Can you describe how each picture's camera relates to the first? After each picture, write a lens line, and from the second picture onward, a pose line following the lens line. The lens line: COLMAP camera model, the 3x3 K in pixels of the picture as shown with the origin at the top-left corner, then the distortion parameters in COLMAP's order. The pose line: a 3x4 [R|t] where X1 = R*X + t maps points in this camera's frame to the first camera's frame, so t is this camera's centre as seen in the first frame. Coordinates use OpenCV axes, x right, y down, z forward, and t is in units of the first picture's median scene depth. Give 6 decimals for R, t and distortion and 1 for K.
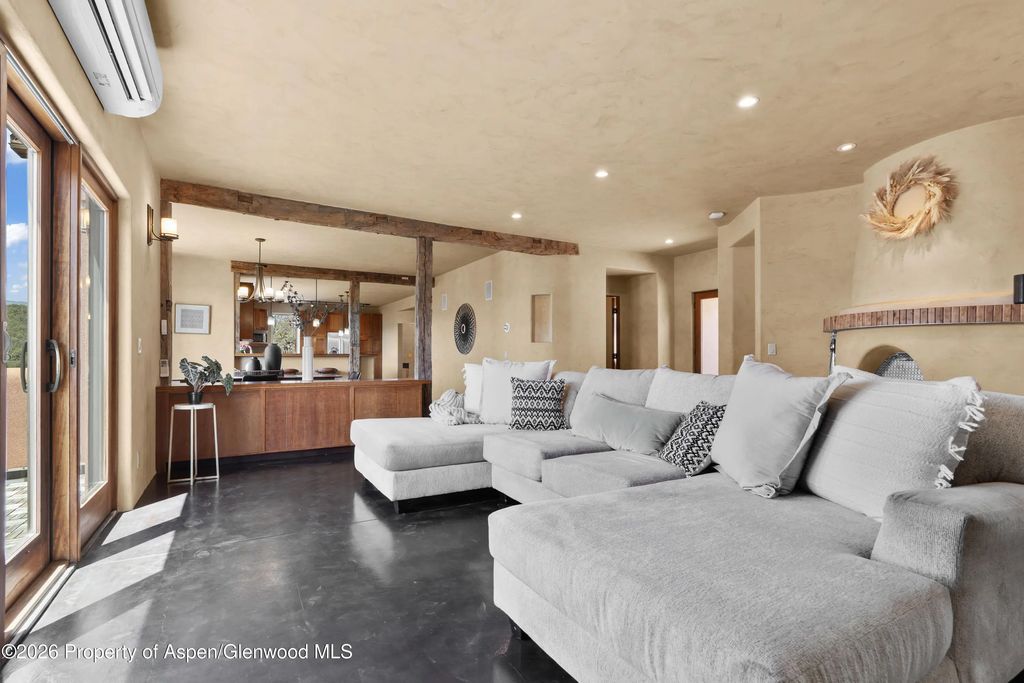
lens RADIAL K [[490.4, 0, 512.3], [0, 490.4, 354.6], [0, 0, 1]] dist [-0.006060, 0.000839]
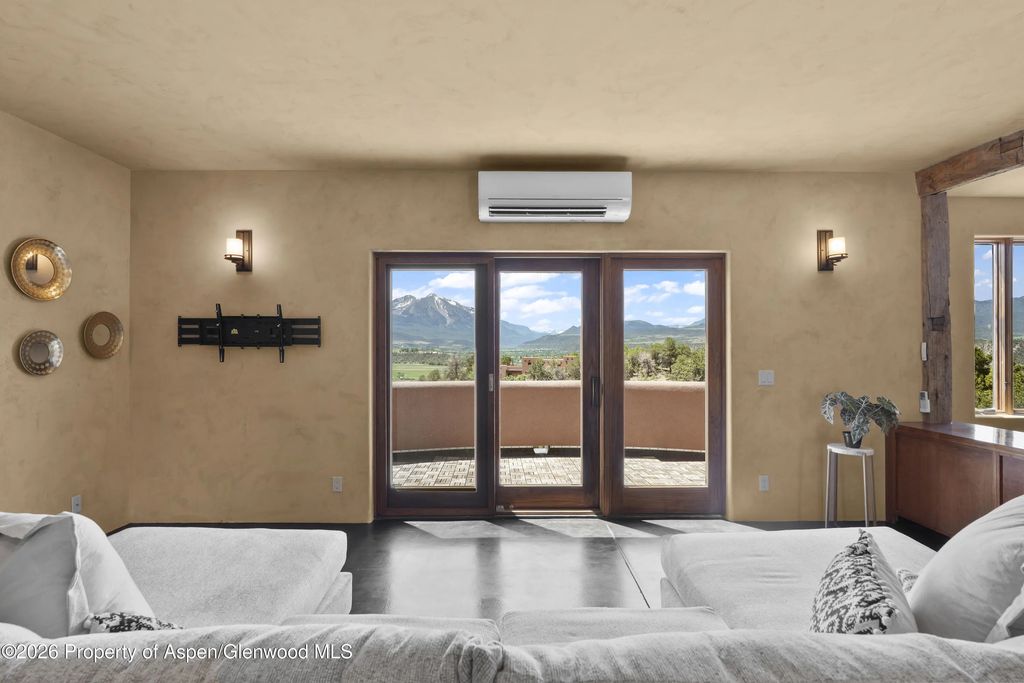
lens RADIAL K [[490.4, 0, 494.4], [0, 490.4, 349.9], [0, 0, 1]] dist [-0.006060, 0.000839]
pose [[-0.498480, 0.003714, -0.866893, 0.429475], [0.005318, 0.999985, 0.001227, -0.077783], [0.866885, -0.003999, -0.498492, 0.958948]]
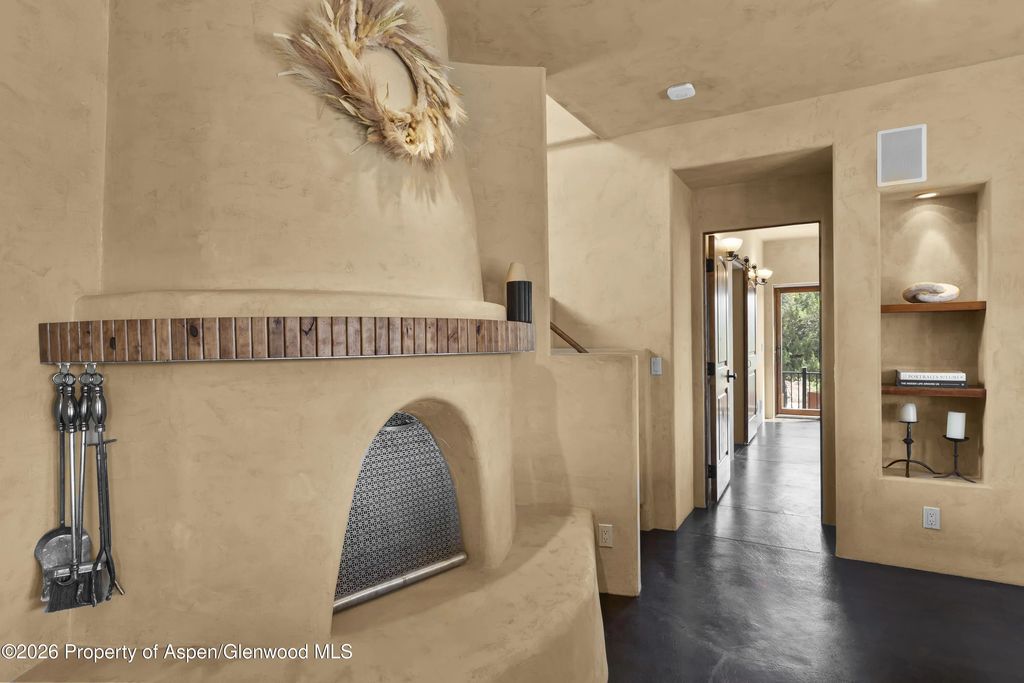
lens RADIAL K [[547.1, 0, 509.5], [0, 547.1, 342.5], [0, 0, 1]] dist [-0.002296, -0.001836]
pose [[-0.485064, -0.002848, 0.874474, 0.313000], [0.011109, 0.999894, 0.009419, -0.070086], [-0.874408, 0.014283, -0.484981, 1.155573]]
